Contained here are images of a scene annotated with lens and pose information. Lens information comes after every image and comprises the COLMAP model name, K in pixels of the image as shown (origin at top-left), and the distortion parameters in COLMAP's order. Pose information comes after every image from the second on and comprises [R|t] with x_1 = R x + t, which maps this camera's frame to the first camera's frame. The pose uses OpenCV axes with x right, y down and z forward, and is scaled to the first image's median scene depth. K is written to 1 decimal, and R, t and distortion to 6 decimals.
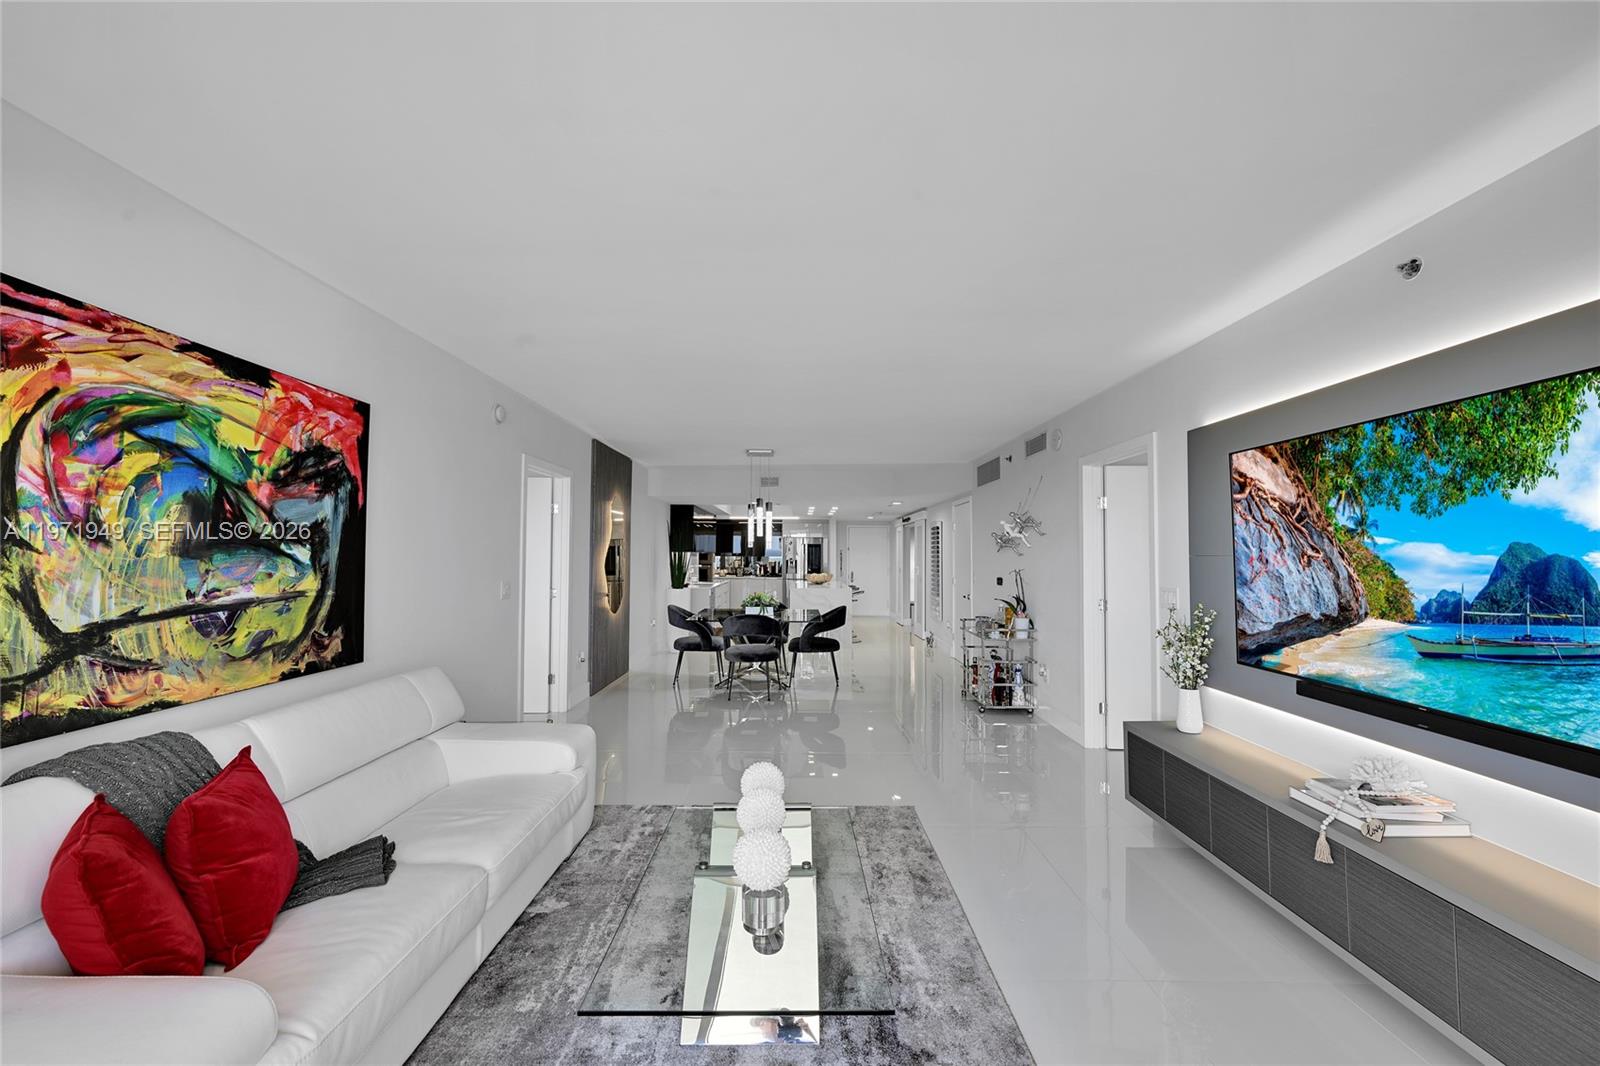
lens RADIAL K [[632.9, 0, 792.2], [0, 632.9, 534.2], [0, 0, 1]] dist [-0.000806, -0.000315]
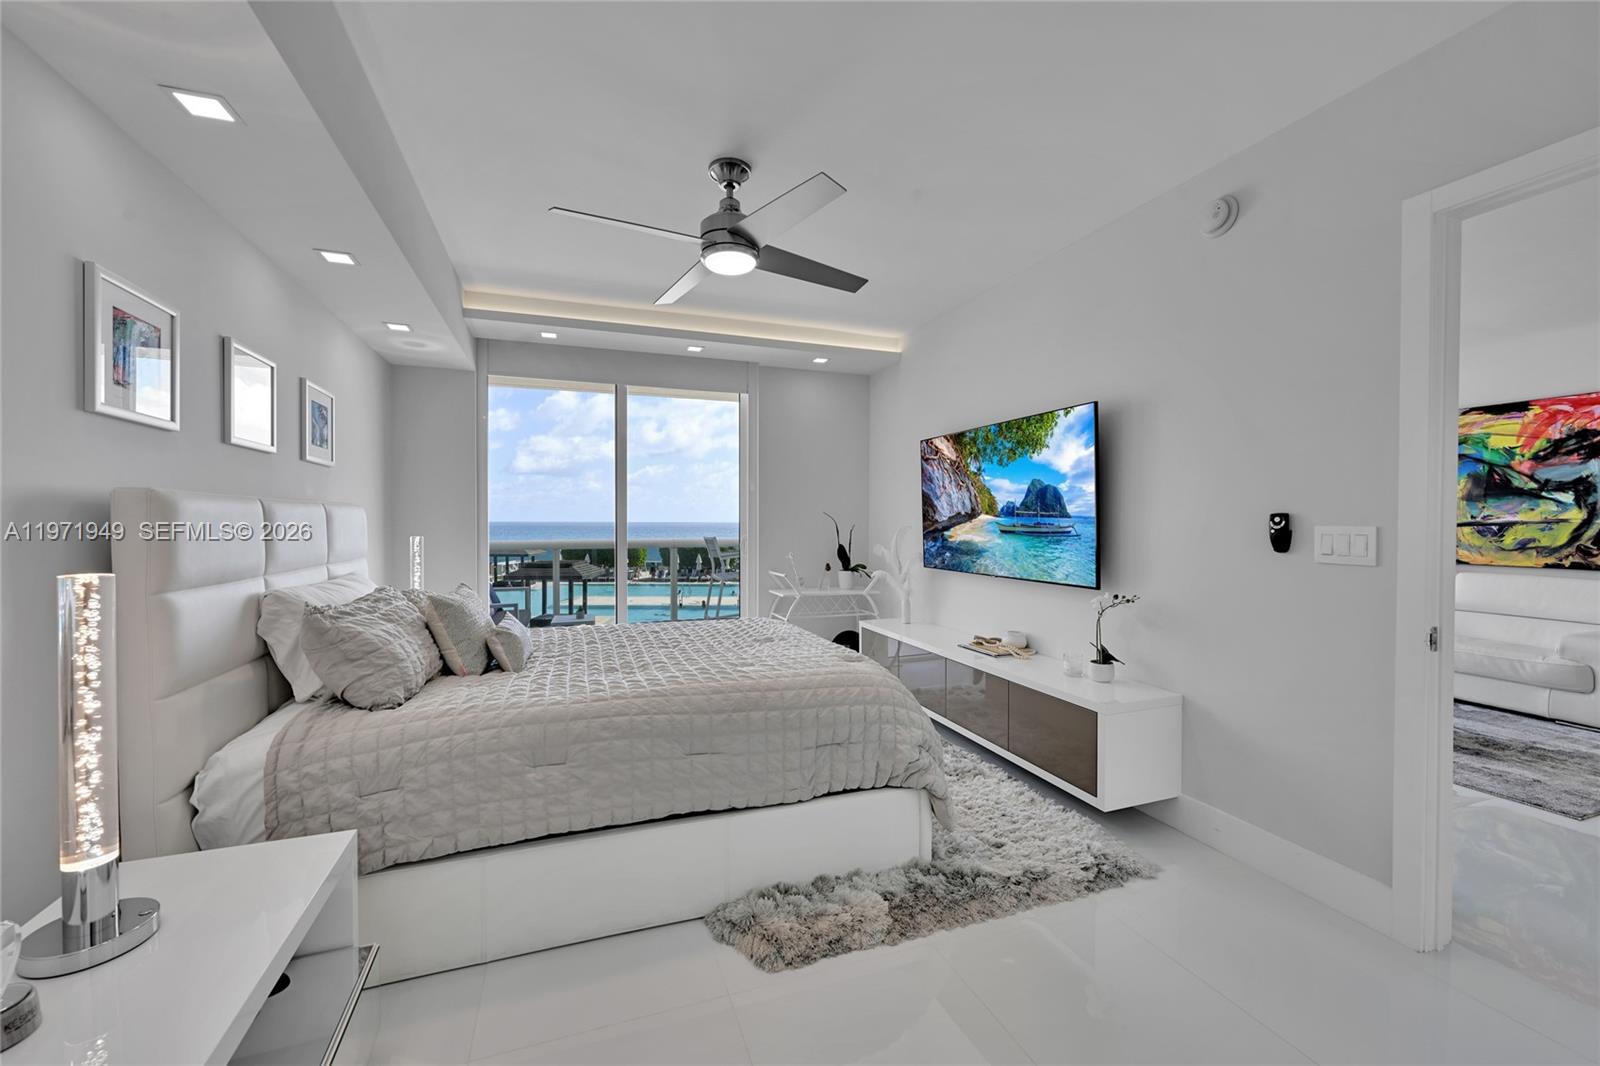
lens RADIAL K [[629.3, 0, 793.3], [0, 629.3, 533.8], [0, 0, 1]] dist [-0.001605, 0.000072]
pose [[-0.938178, 0.008215, -0.346056, 1.779552], [0.012726, 0.999861, -0.010765, 0.121790], [0.345919, -0.014504, -0.938152, 1.874733]]
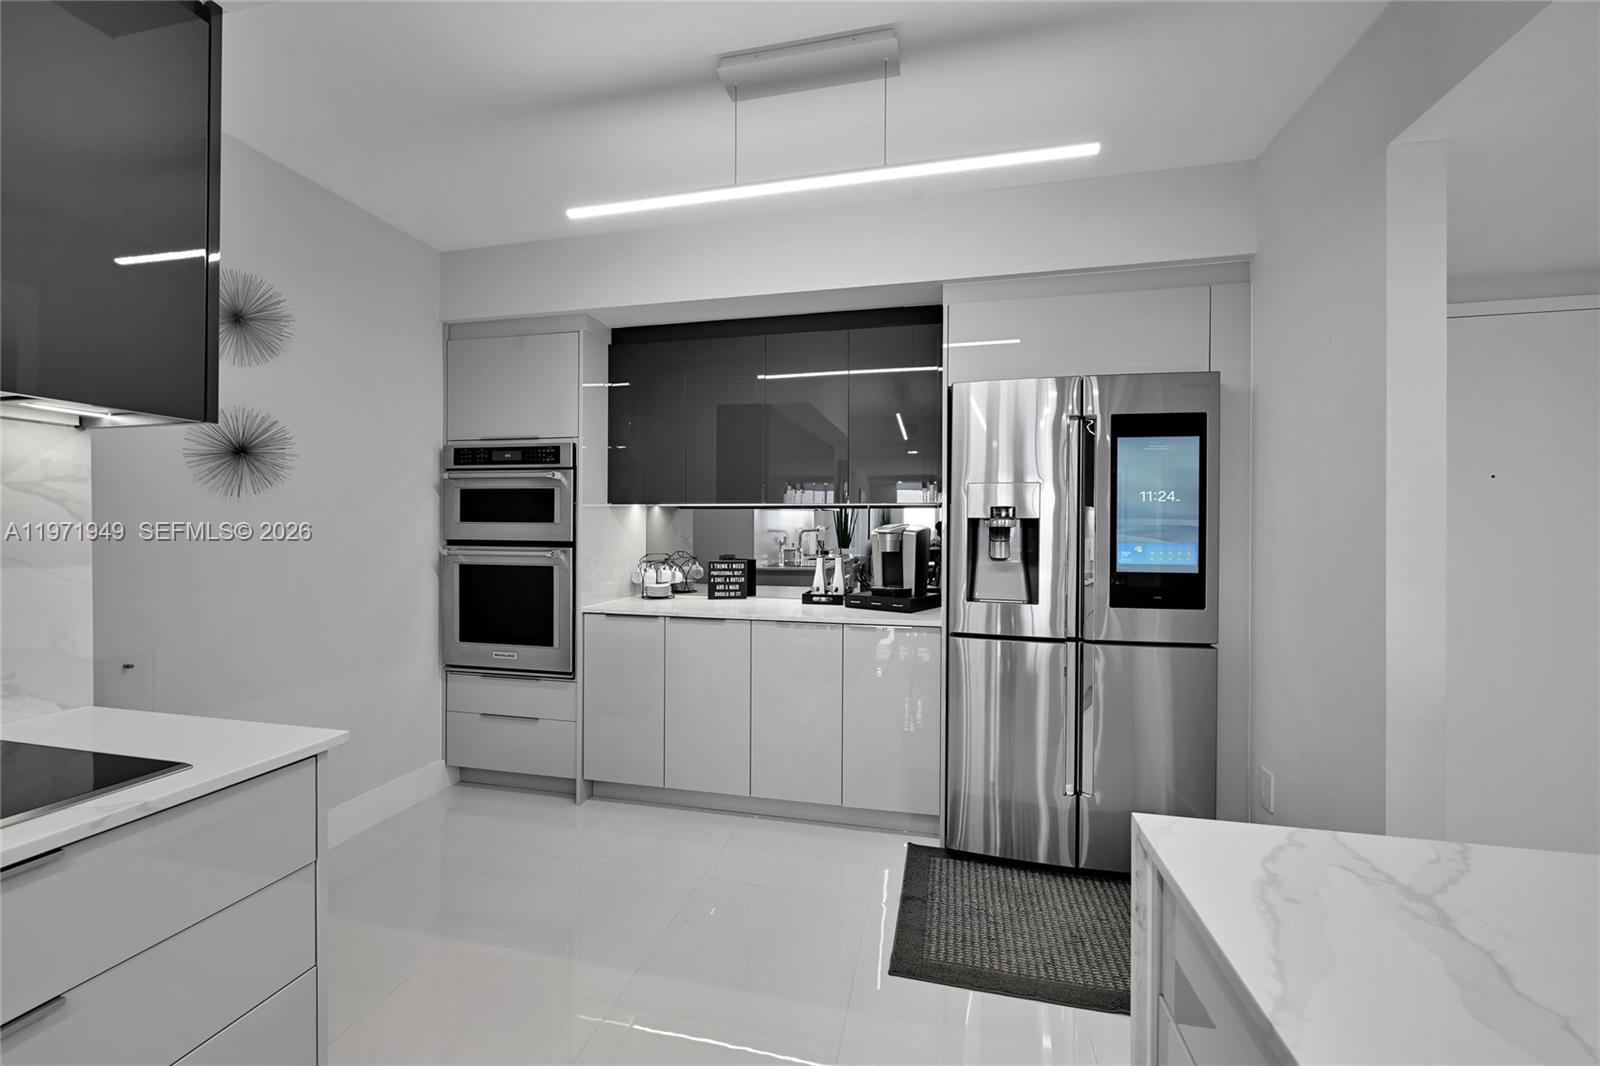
lens RADIAL K [[629.3, 0, 801.9], [0, 629.3, 531.8], [0, 0, 1]] dist [-0.001605, 0.000072]
pose [[0.979038, -0.000739, -0.203677, -0.102775], [0.007226, 0.999490, 0.031109, 0.215335], [0.203550, -0.031929, 0.978544, 4.668748]]
